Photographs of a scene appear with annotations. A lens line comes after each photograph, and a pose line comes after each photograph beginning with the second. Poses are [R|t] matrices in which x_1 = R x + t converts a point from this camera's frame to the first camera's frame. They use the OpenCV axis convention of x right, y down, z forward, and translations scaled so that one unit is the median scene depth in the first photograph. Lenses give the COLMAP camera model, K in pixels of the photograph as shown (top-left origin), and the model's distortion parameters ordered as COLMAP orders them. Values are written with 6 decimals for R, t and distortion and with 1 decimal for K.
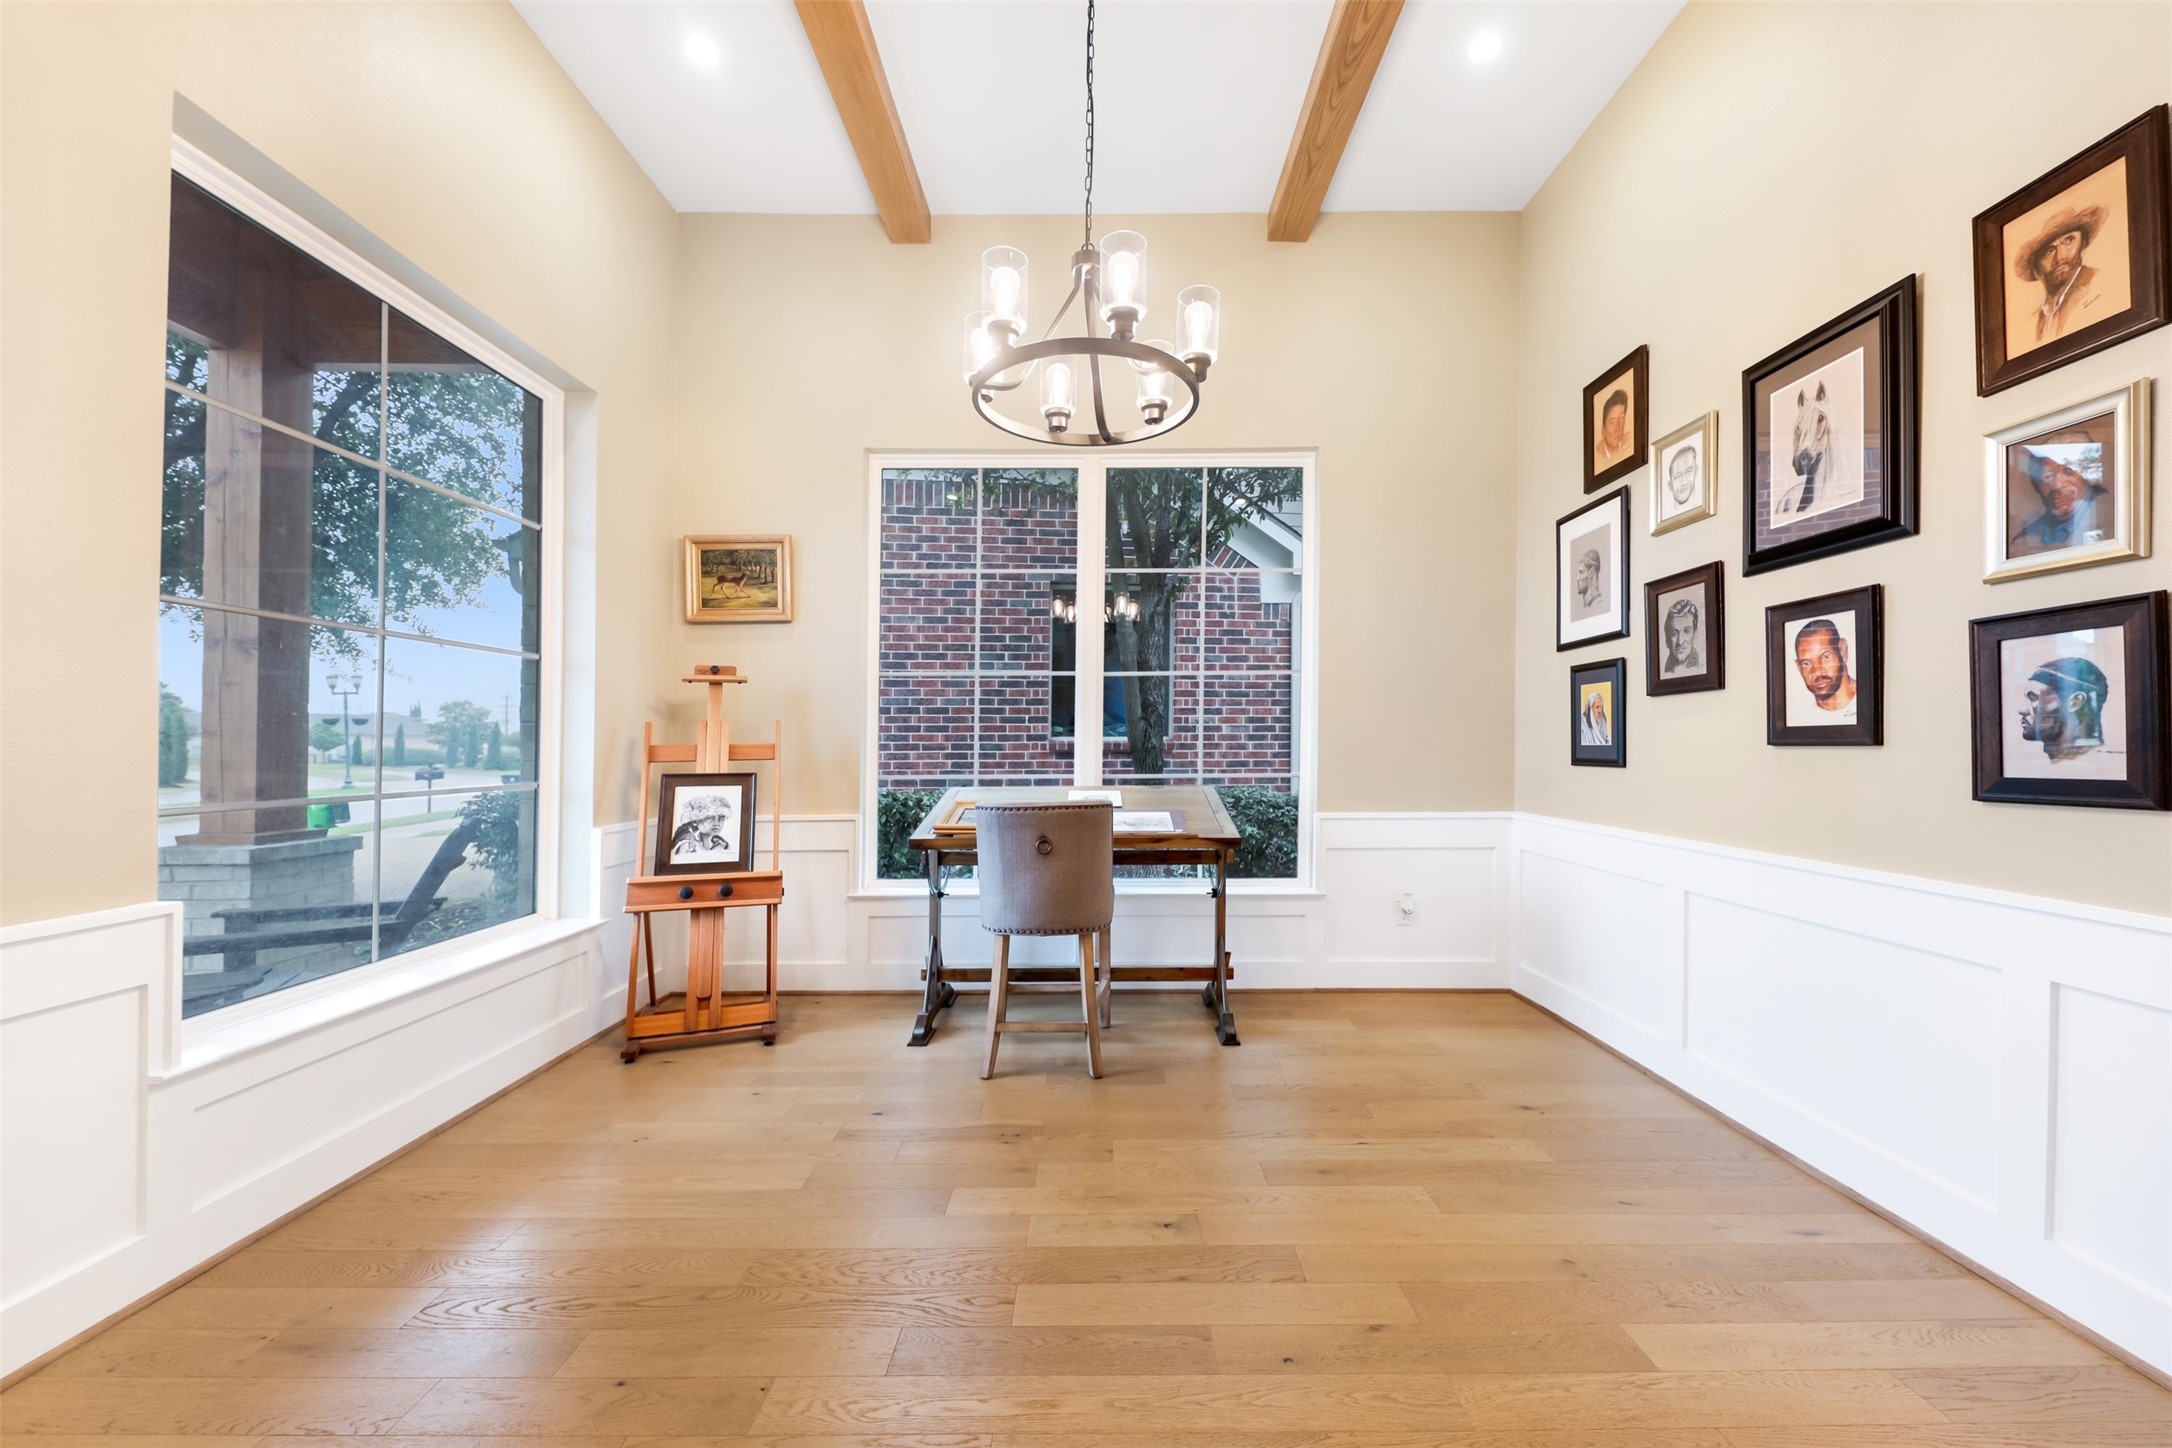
lens RADIAL K [[805.1, 0, 1087.6], [0, 805.1, 755.3], [0, 0, 1]] dist [0.007505, -0.004743]
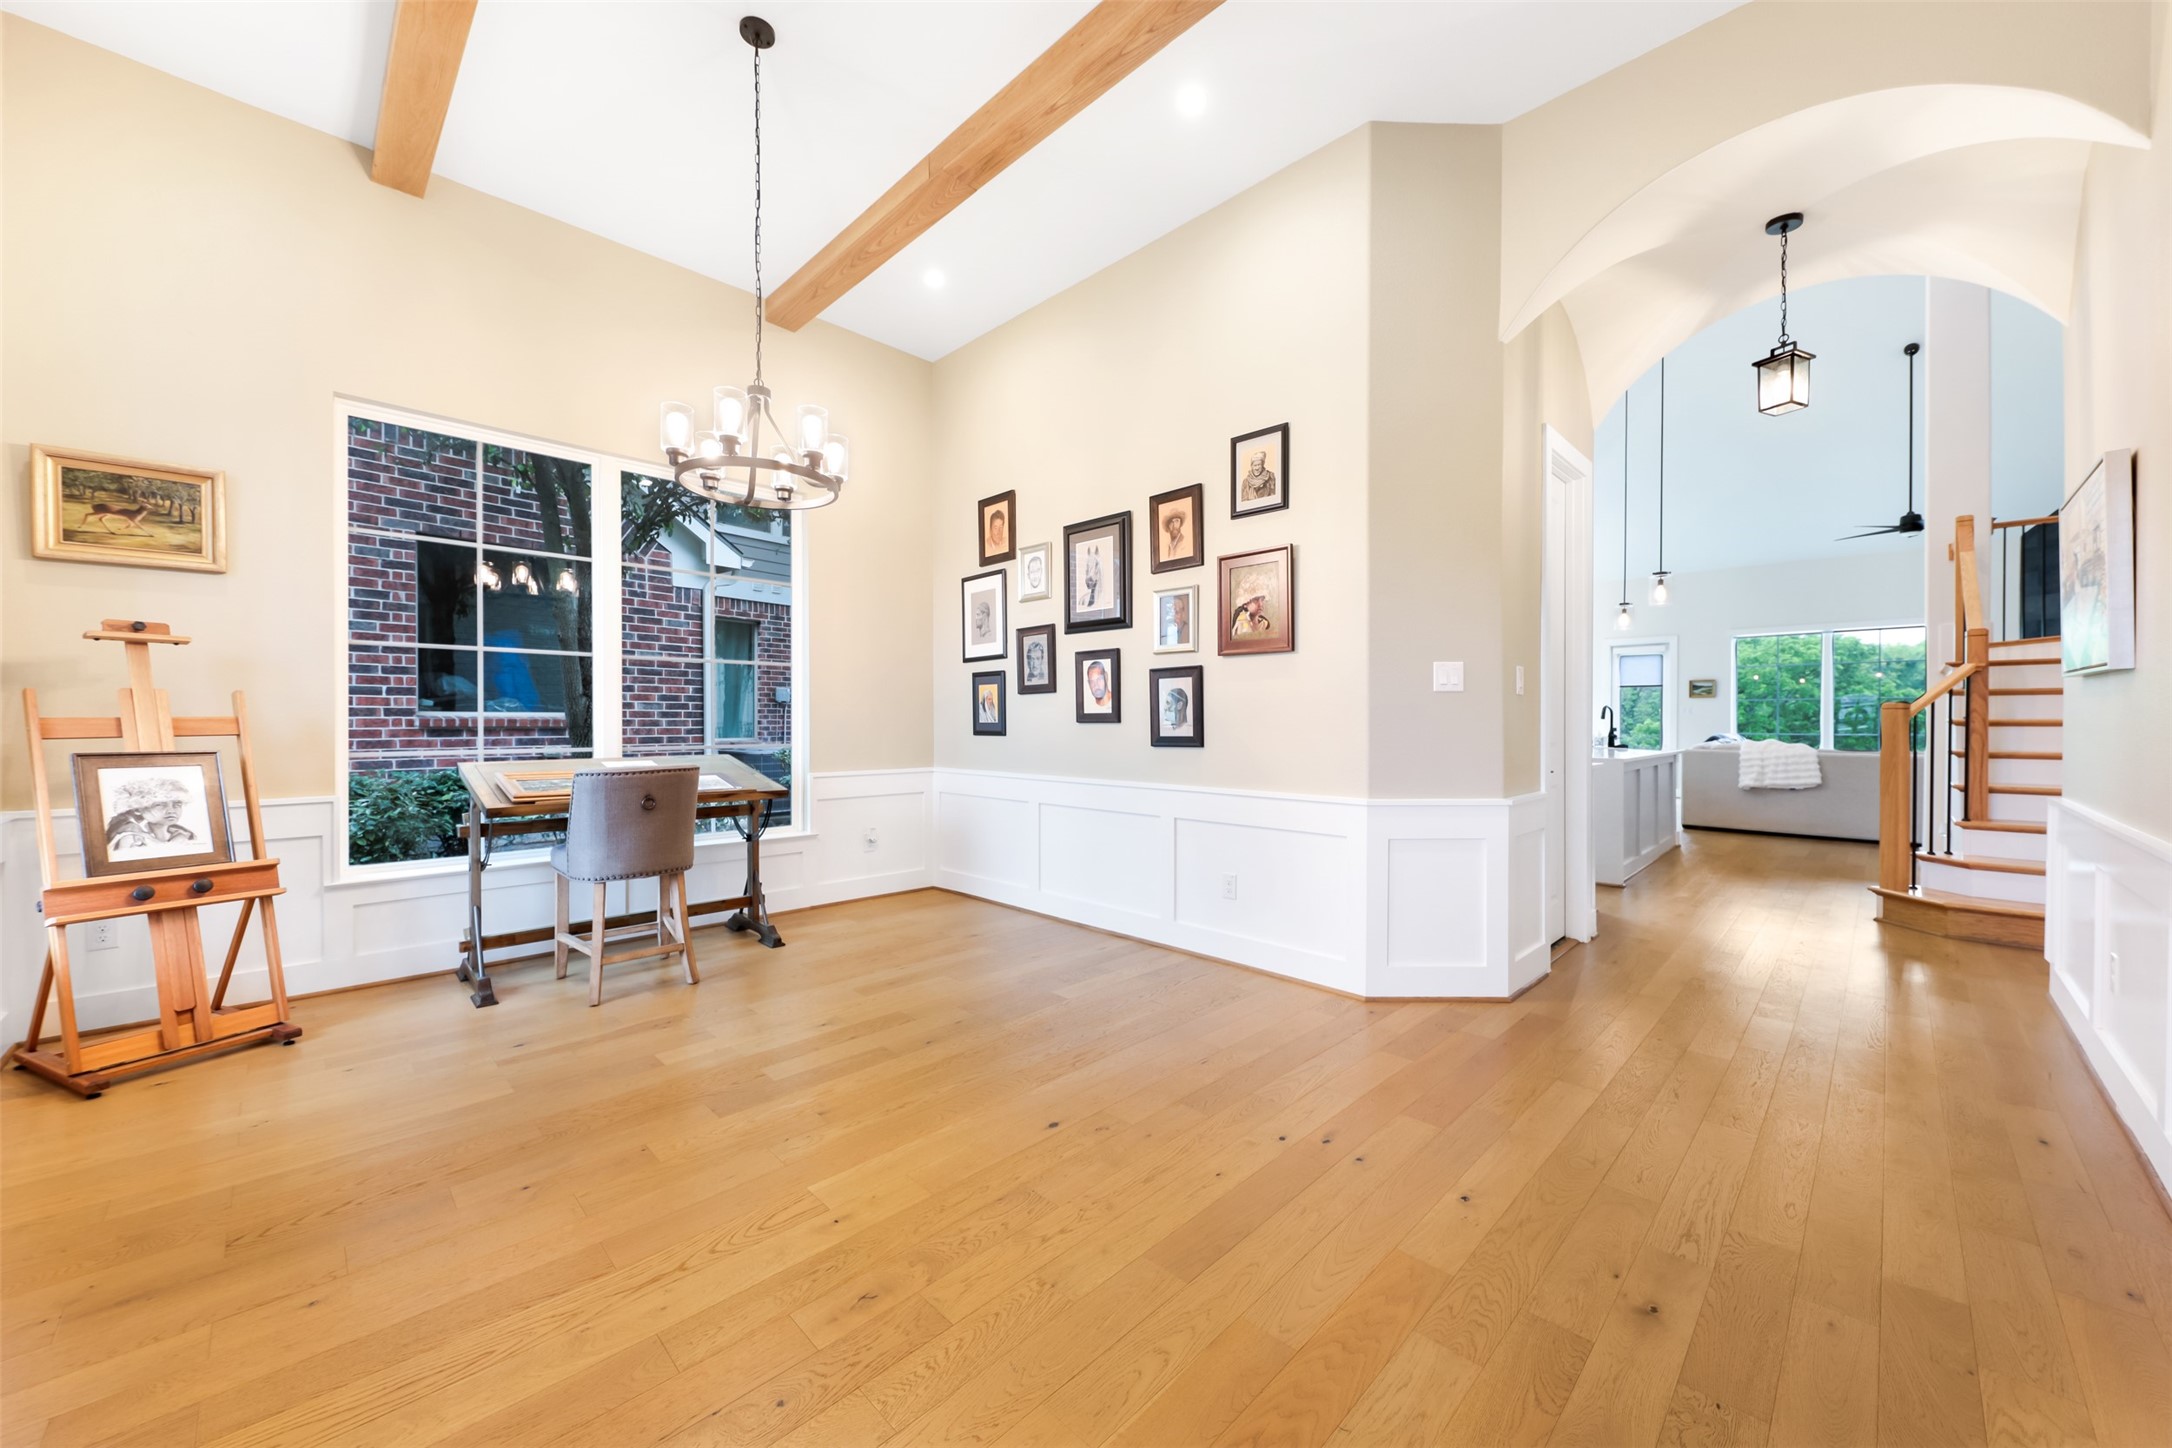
lens RADIAL K [[802.5, 0, 1086.0], [0, 802.5, 724.0], [0, 0, 1]] dist [0.000447, 0.000054]
pose [[0.699044, 0.002817, 0.715073, -0.408334], [0.005706, 0.999938, -0.009518, 0.007375], [-0.715056, 0.010734, 0.698985, -0.288454]]
